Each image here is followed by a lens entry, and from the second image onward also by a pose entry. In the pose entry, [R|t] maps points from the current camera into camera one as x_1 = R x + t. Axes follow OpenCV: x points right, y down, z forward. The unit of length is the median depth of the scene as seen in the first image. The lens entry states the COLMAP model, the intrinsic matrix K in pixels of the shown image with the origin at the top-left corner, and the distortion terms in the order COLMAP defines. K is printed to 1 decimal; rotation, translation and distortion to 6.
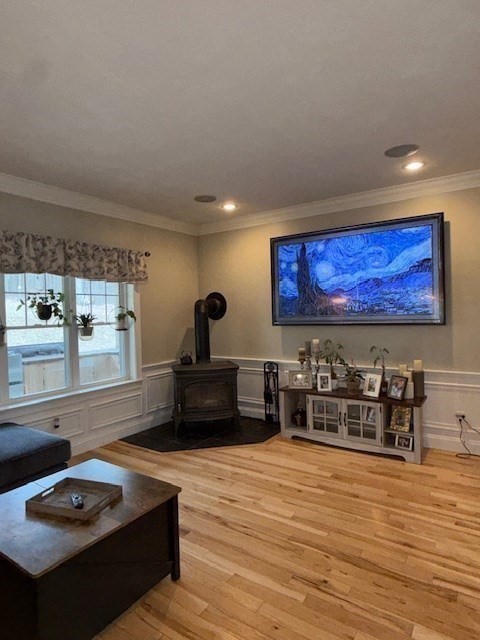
lens RADIAL K [[375.4, 0, 230.7], [0, 375.4, 317.9], [0, 0, 1]] dist [0.002810, 0.000136]
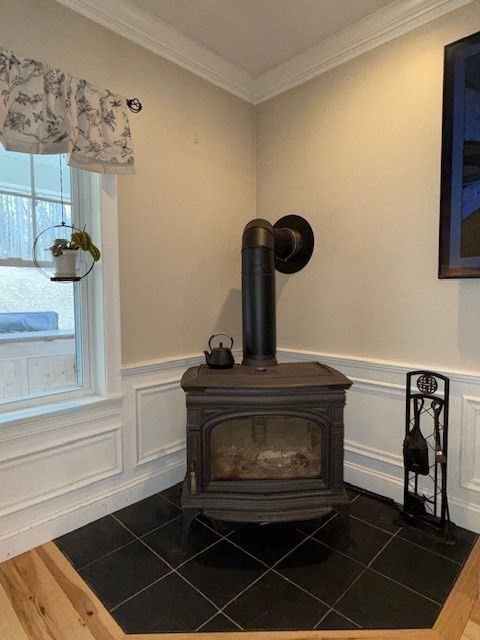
lens RADIAL K [[375.4, 0, 230.7], [0, 375.4, 317.9], [0, 0, 1]] dist [0.002810, 0.000136]
pose [[0.984205, 0.028616, -0.174706, -0.033599], [-0.019928, 0.998485, 0.051283, 0.046693], [0.175908, -0.046992, 0.983284, 0.595674]]
